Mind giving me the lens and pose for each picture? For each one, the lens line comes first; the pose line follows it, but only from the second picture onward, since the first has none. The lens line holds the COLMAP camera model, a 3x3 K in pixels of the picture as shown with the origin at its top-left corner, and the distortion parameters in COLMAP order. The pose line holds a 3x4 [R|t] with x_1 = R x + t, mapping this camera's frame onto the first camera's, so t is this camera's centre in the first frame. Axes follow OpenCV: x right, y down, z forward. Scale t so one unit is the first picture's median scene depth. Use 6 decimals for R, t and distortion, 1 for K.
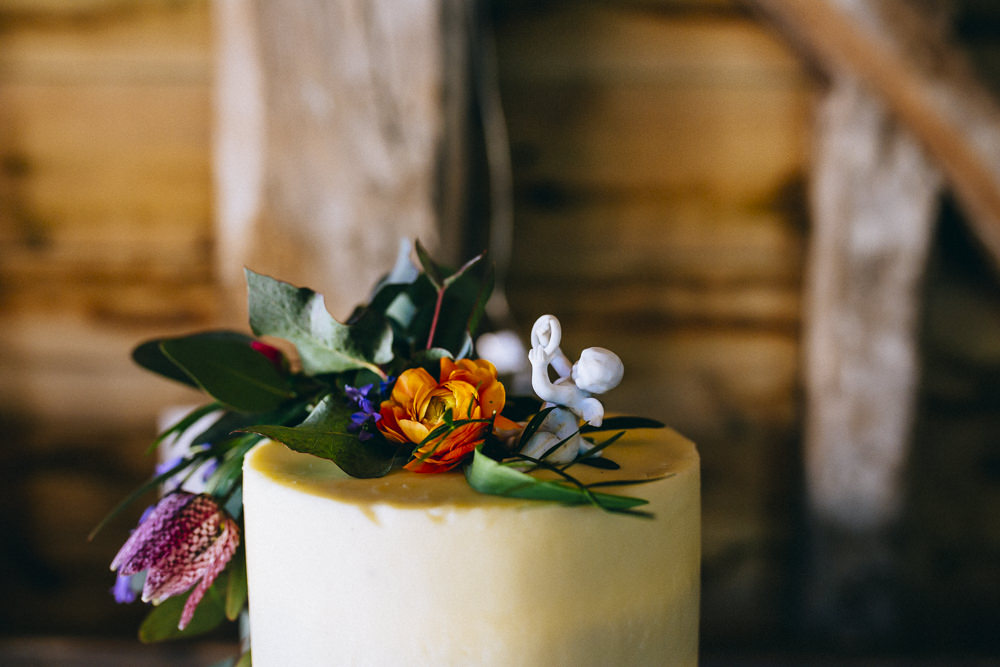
lens RADIAL K [[1018.1, 0, 500.0], [0, 1018.1, 333.5], [0, 0, 1]] dist [-0.069220, 0.108966]
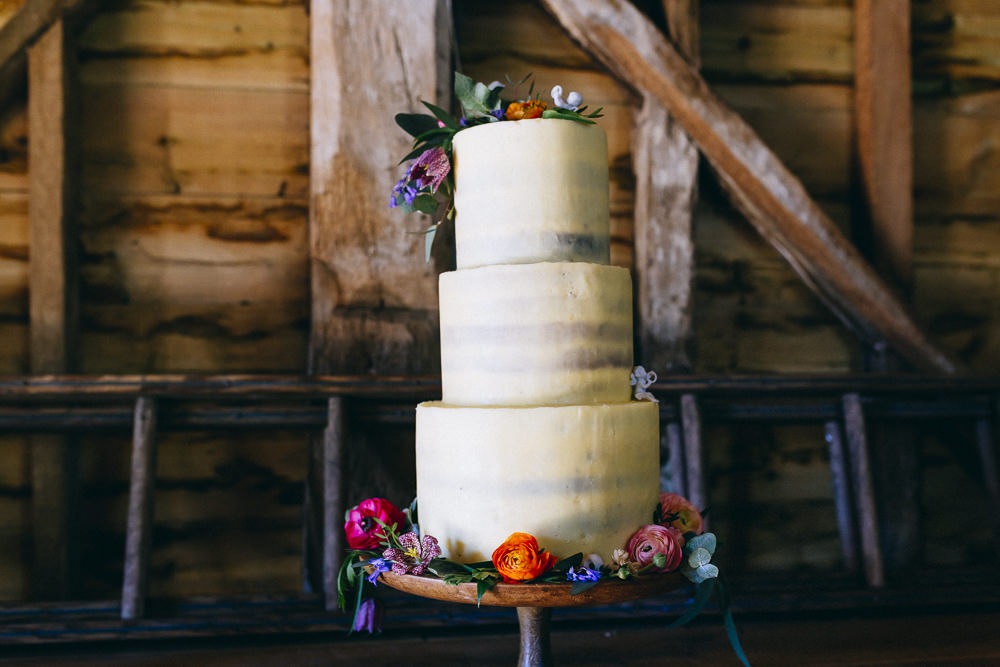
lens RADIAL K [[1014.4, 0, 495.2], [0, 1014.4, 334.2], [0, 0, 1]] dist [-0.002068, 0.006418]
pose [[0.986037, -0.006843, 0.166384, -0.249459], [0.031964, 0.988354, -0.148775, 0.448253], [-0.163428, 0.152016, 0.974773, -0.709626]]
